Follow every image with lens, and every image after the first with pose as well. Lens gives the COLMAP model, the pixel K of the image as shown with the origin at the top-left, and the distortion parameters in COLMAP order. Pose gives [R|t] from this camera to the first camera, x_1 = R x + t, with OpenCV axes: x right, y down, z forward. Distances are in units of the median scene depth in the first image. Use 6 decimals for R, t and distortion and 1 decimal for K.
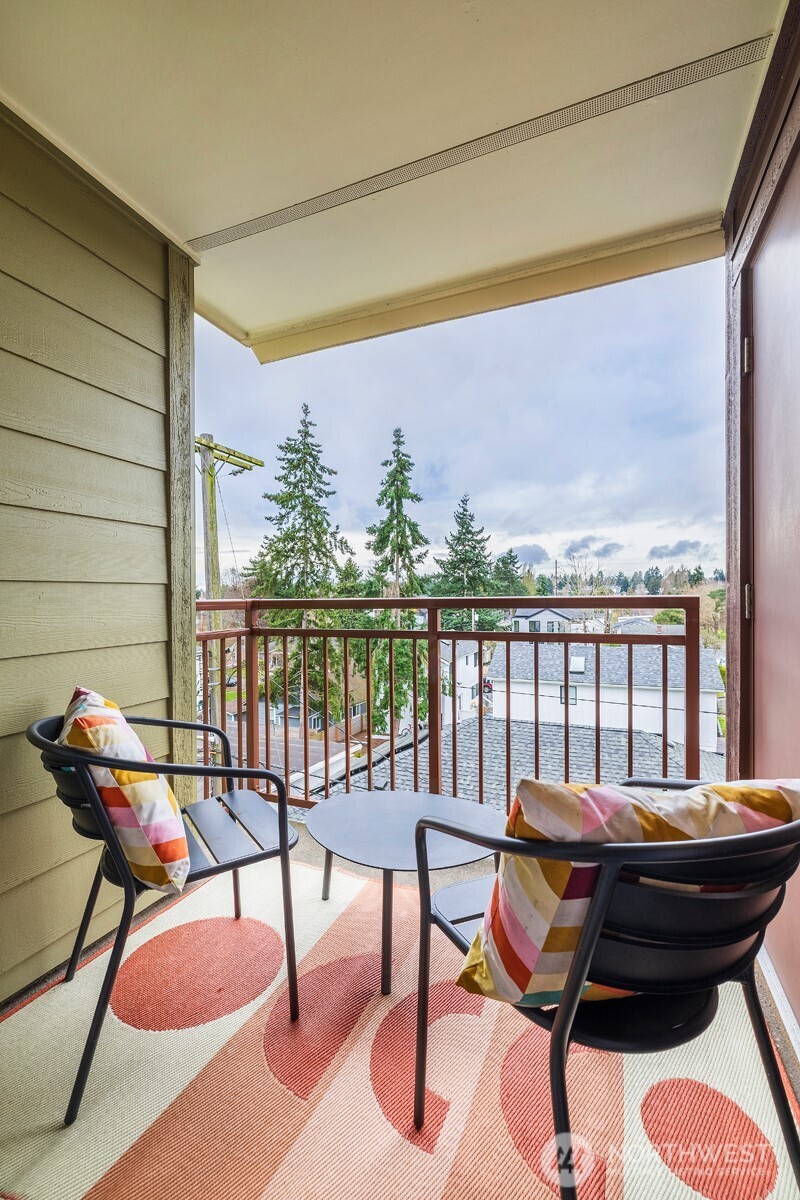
lens RADIAL K [[503.1, 0, 402.2], [0, 503.1, 596.4], [0, 0, 1]] dist [-0.002562, -0.000400]
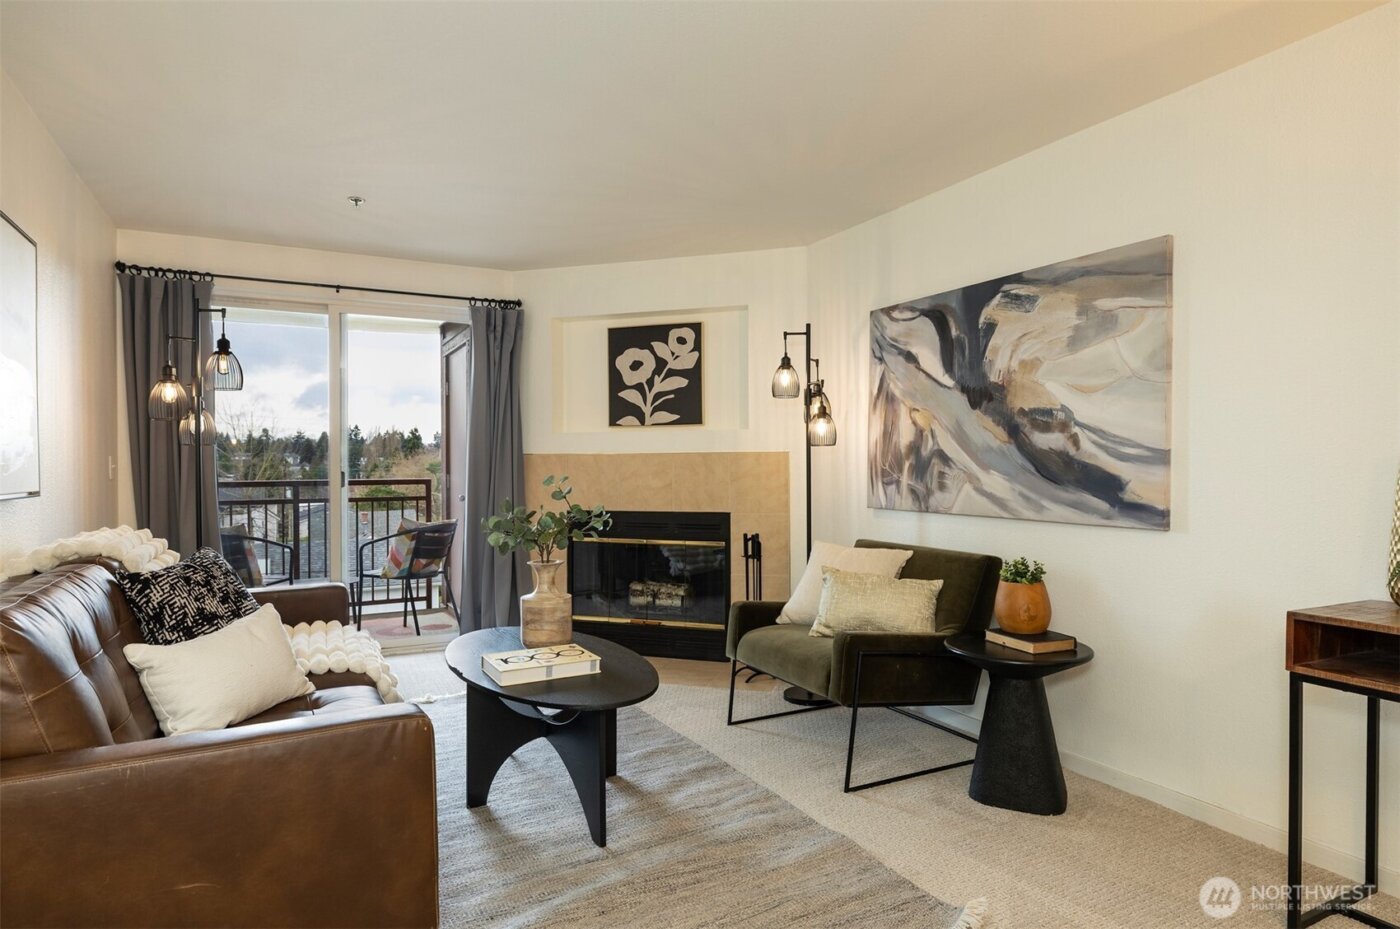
lens RADIAL K [[792.8, 0, 689.0], [0, 792.8, 468.8], [0, 0, 1]] dist [-0.002020, 0.000685]
pose [[0.647819, 0.000270, 0.761794, -0.072872], [0.001176, 0.999998, -0.001354, -0.002065], [-0.761793, 0.001773, 0.647818, -0.116494]]
